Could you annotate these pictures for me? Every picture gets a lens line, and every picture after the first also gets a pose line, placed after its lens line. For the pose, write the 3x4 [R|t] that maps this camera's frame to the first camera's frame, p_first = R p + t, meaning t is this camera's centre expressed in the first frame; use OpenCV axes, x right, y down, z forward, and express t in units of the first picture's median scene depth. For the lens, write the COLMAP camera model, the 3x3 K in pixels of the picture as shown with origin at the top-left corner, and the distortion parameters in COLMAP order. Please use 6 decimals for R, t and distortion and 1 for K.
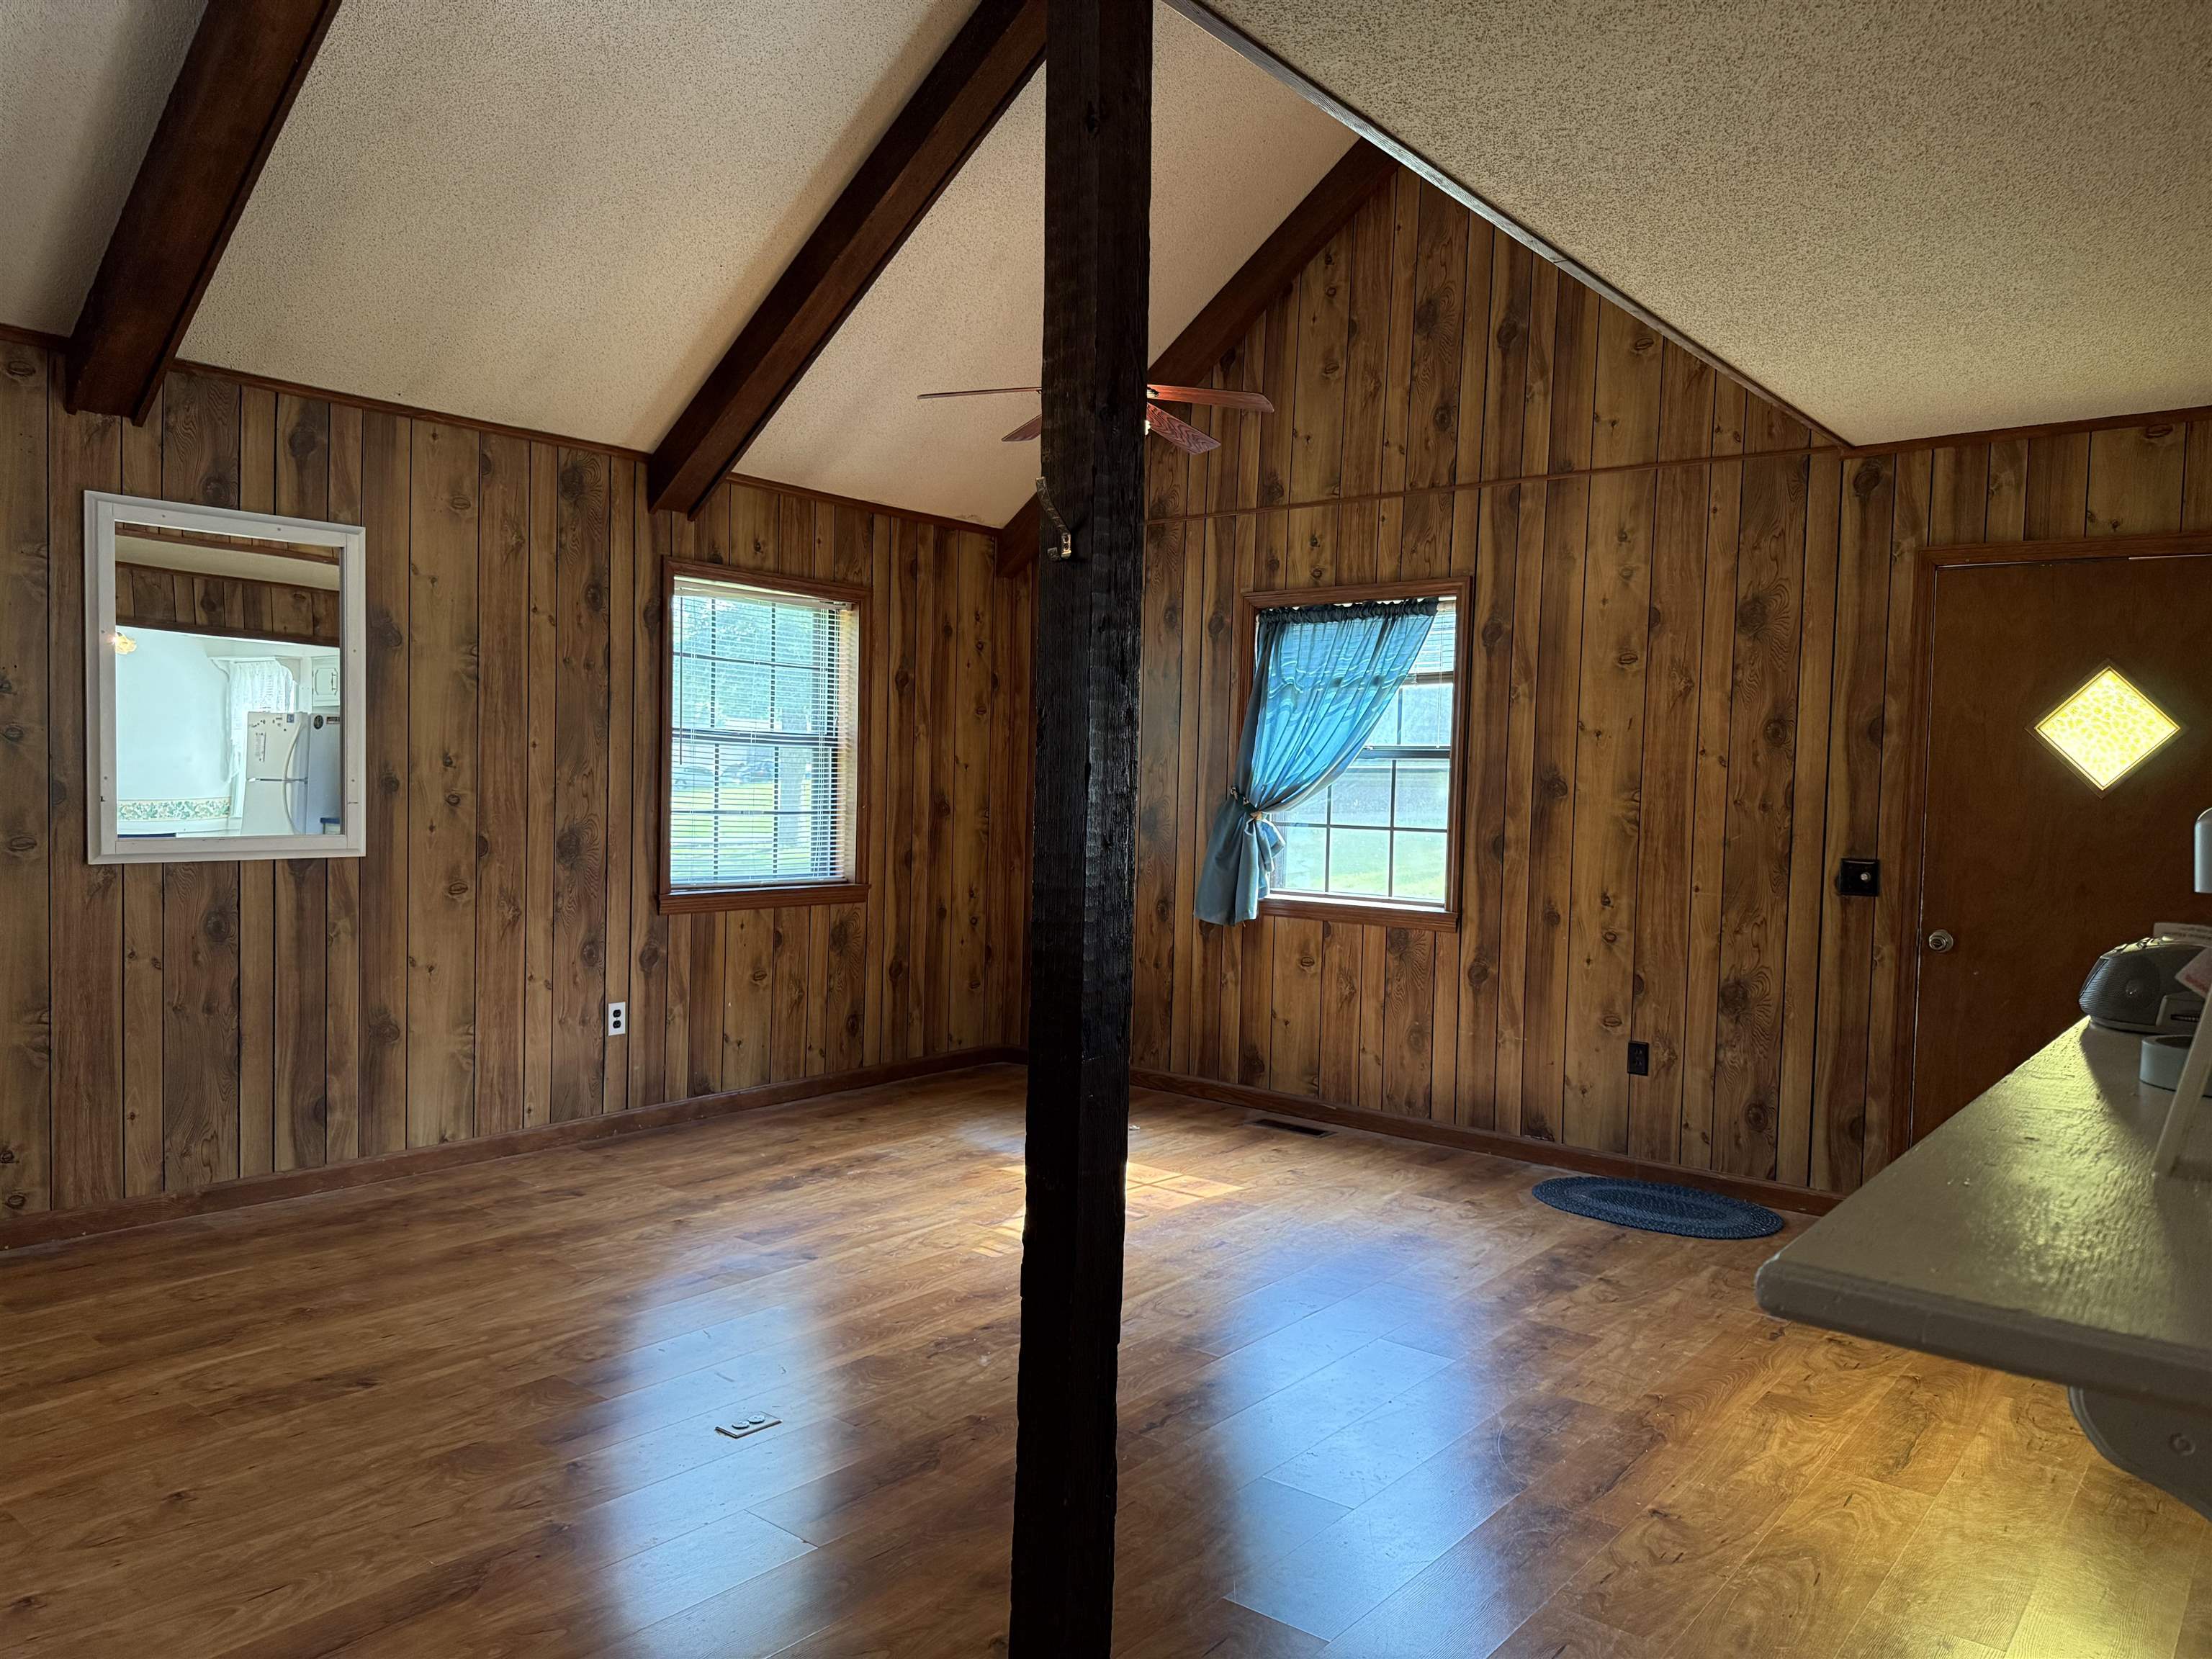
lens RADIAL K [[1549.2, 0, 1105.7], [0, 1549.2, 837.3], [0, 0, 1]] dist [-0.002490, -0.001241]
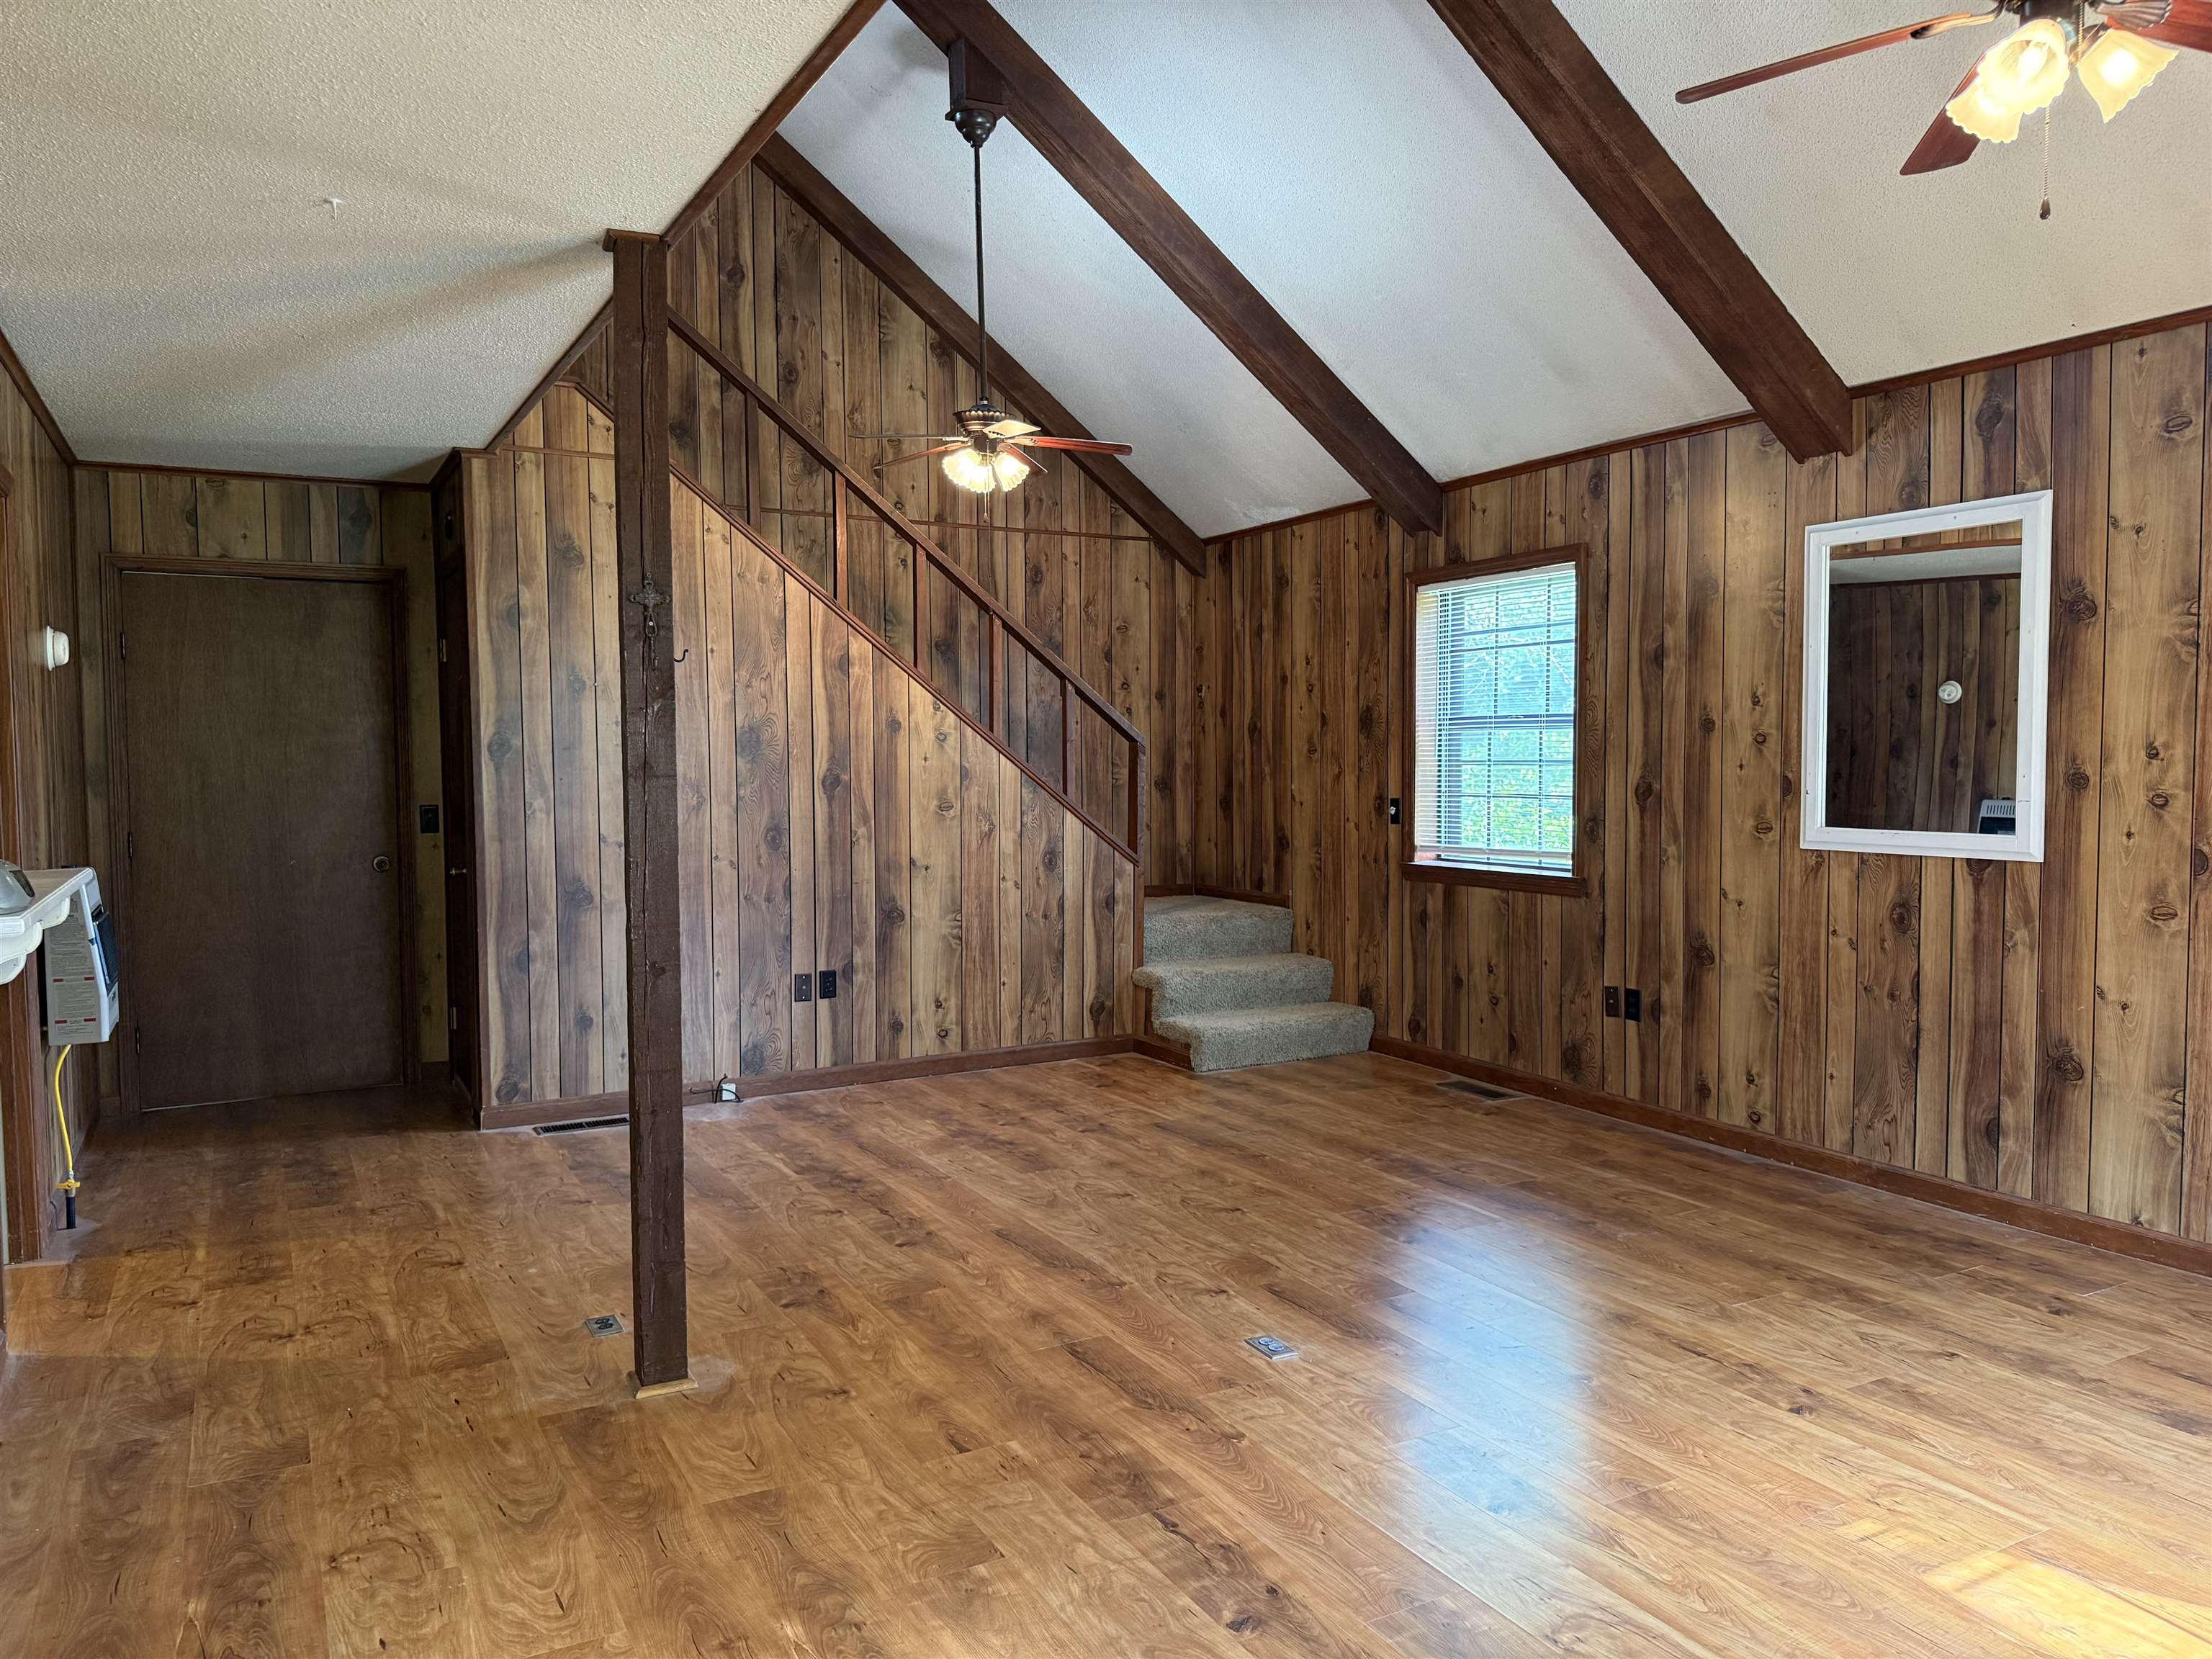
lens RADIAL K [[1549.2, 0, 1105.7], [0, 1549.2, 837.3], [0, 0, 1]] dist [-0.002490, -0.001241]
pose [[-0.386627, 0.032186, -0.921674, 0.568138], [-0.039019, 0.997925, 0.051216, -0.027484], [0.921410, 0.055765, -0.384569, 0.885462]]
